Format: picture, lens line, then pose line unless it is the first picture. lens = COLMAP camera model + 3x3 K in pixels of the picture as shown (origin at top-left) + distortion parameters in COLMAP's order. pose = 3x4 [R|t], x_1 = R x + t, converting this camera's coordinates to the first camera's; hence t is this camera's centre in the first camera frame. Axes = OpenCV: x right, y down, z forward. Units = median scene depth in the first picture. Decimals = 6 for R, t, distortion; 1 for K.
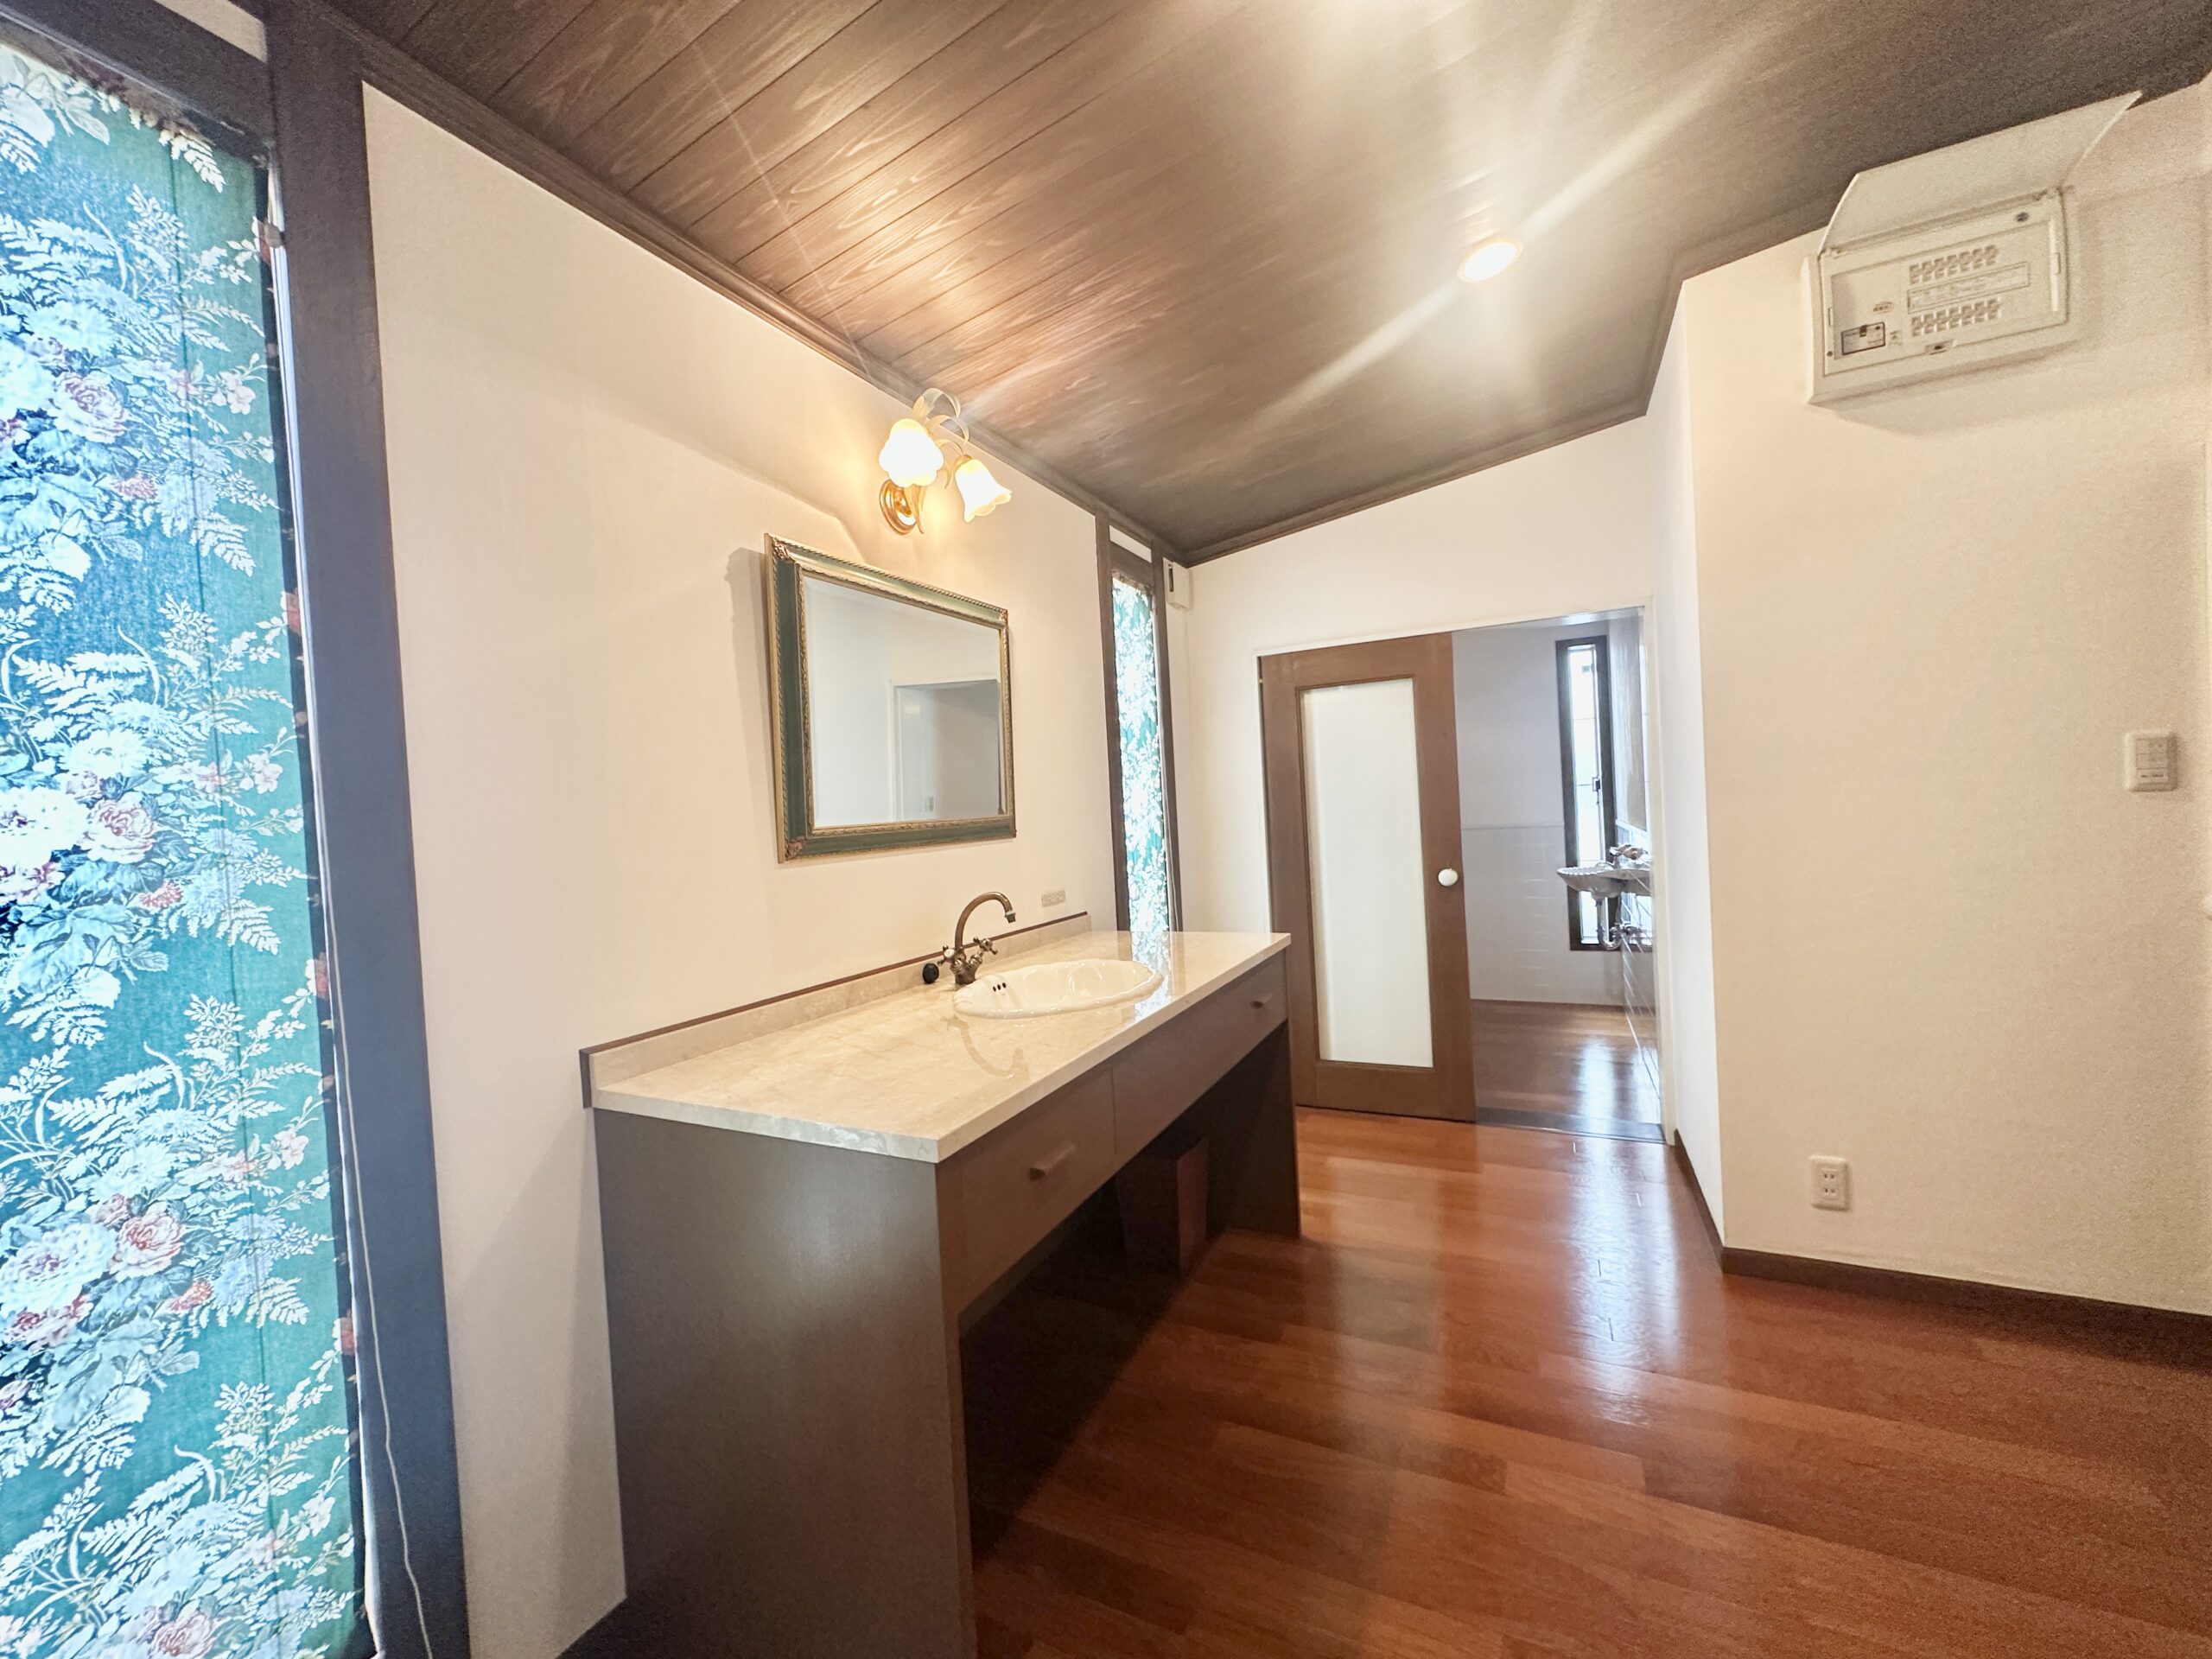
lens RADIAL K [[879.0, 0, 1106.4], [0, 879.0, 829.3], [0, 0, 1]] dist [-0.001714, 0.000504]
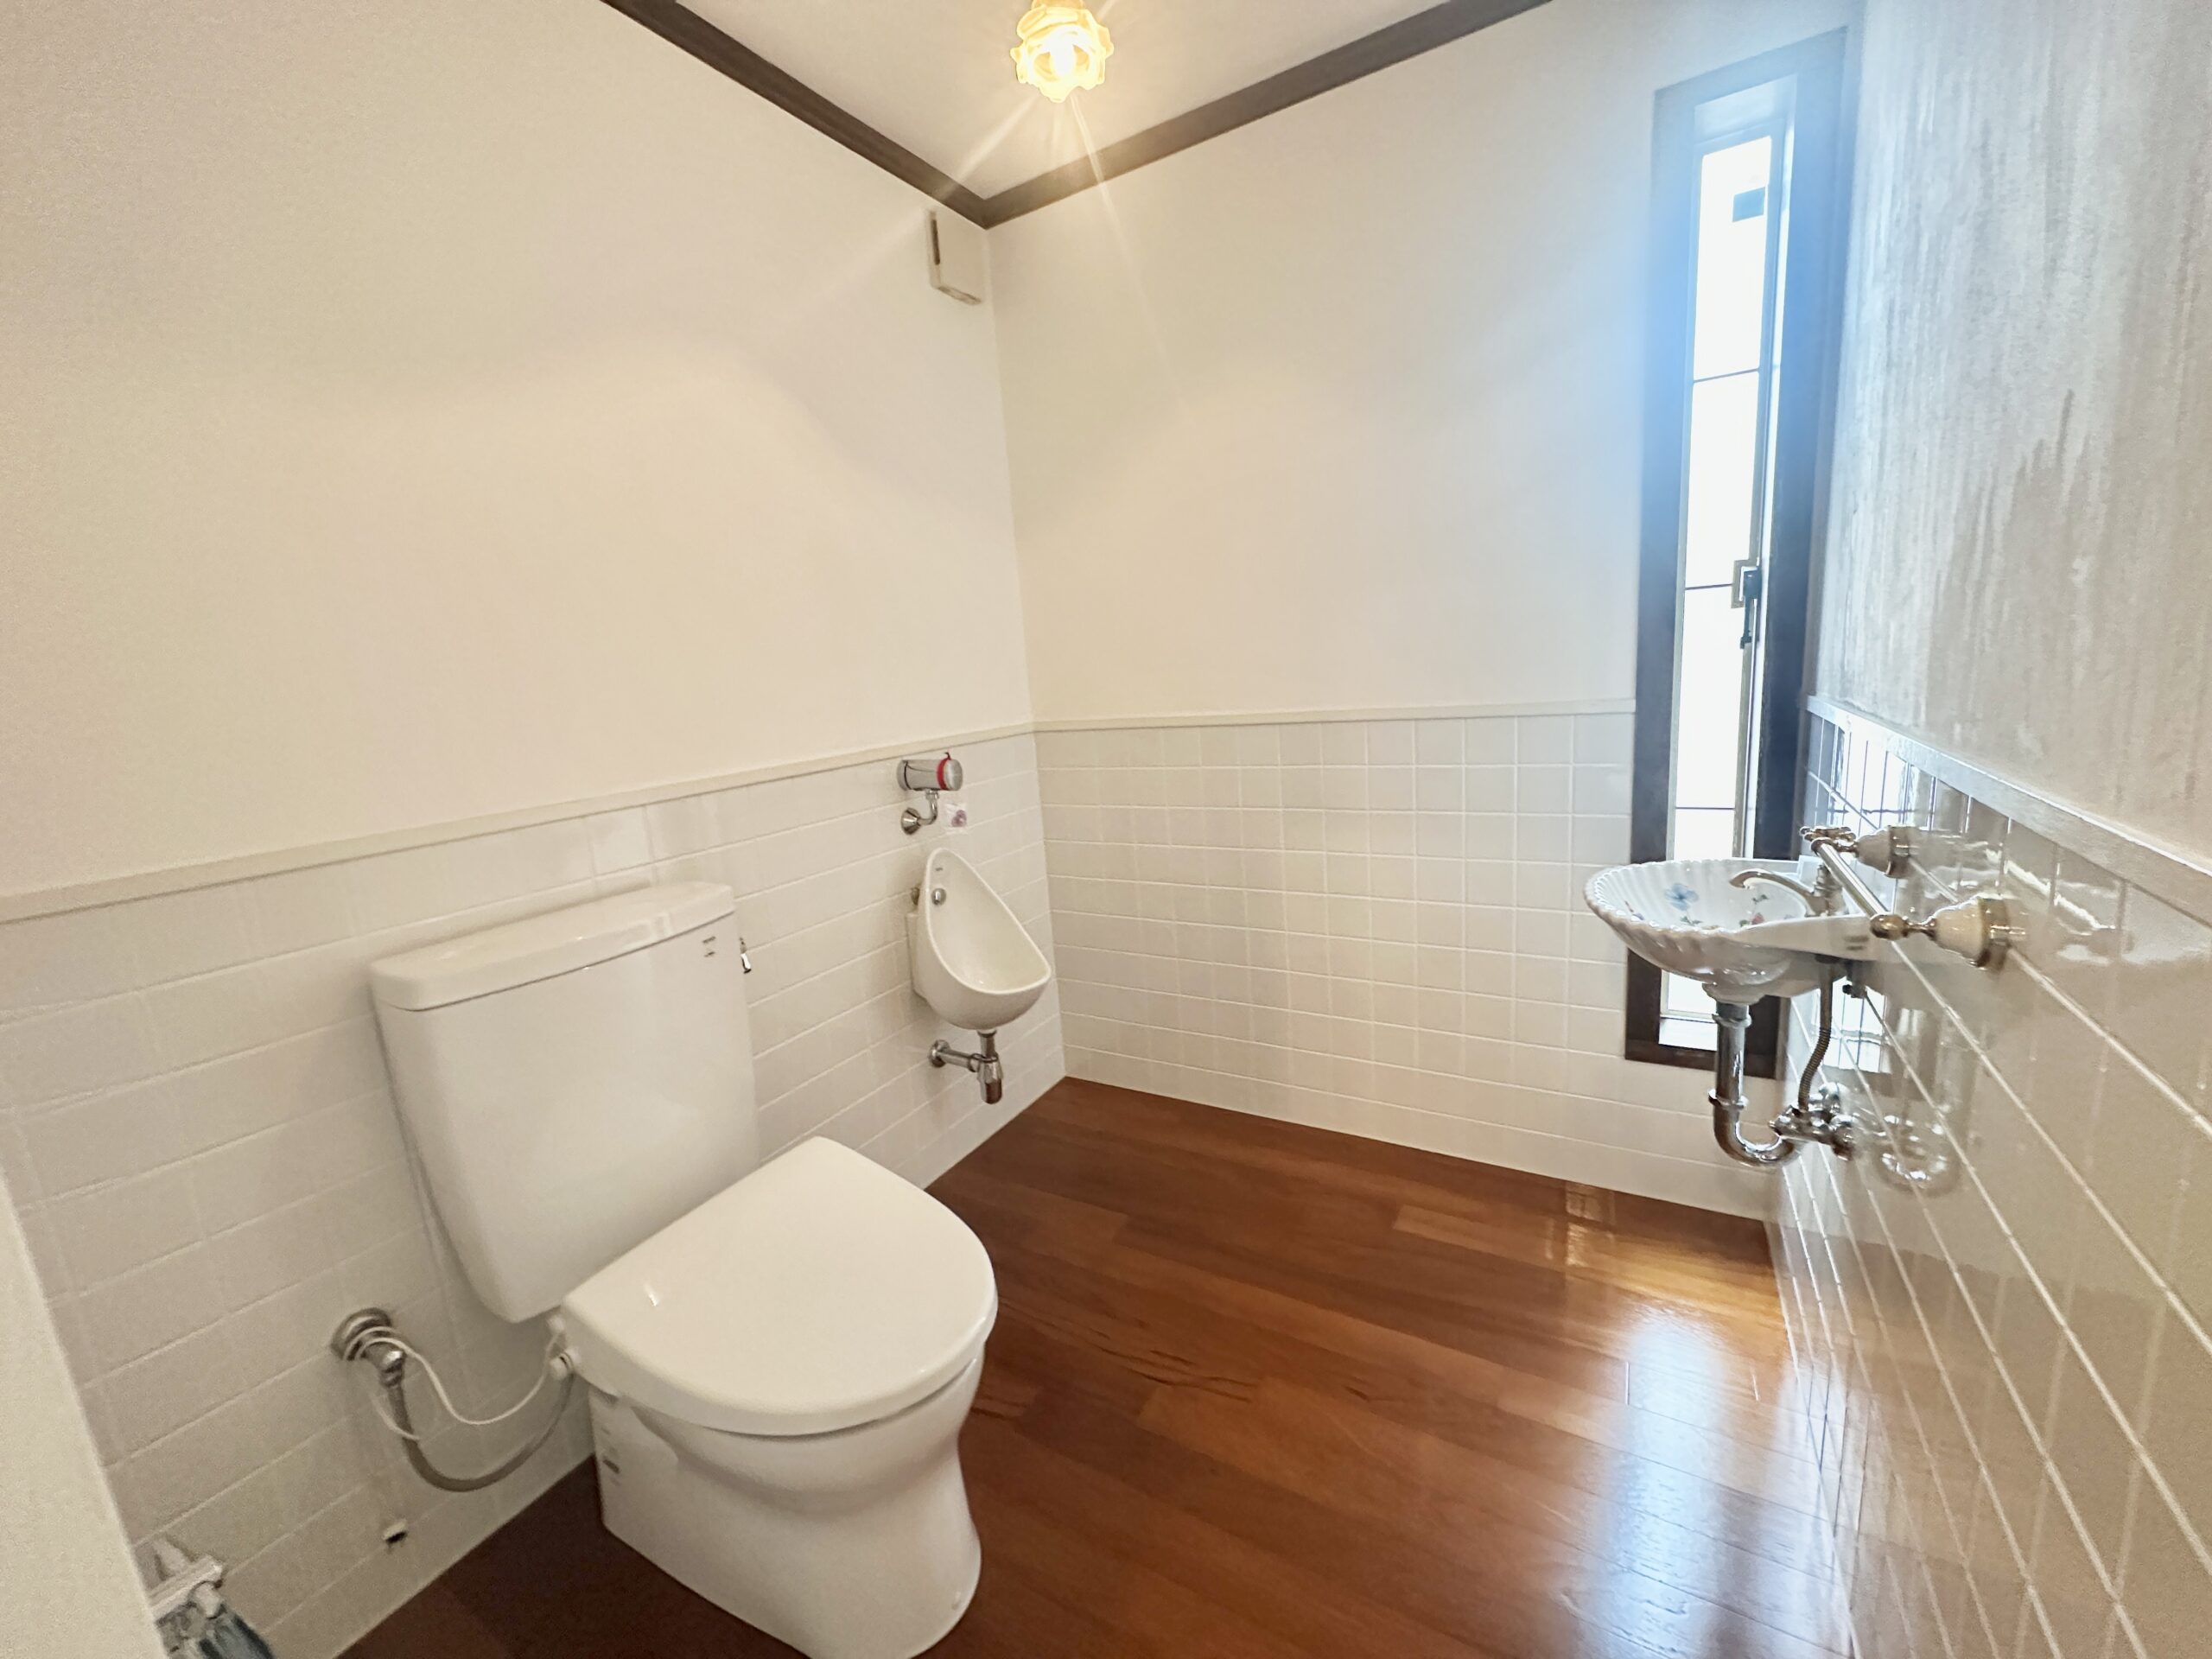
lens RADIAL K [[879.0, 0, 1106.2], [0, 879.0, 827.4], [0, 0, 1]] dist [-0.001714, 0.000504]
pose [[0.996840, -0.013878, -0.078219, 0.340209], [0.027352, 0.984380, 0.173922, -0.033468], [0.074583, -0.175512, 0.981648, 0.637465]]
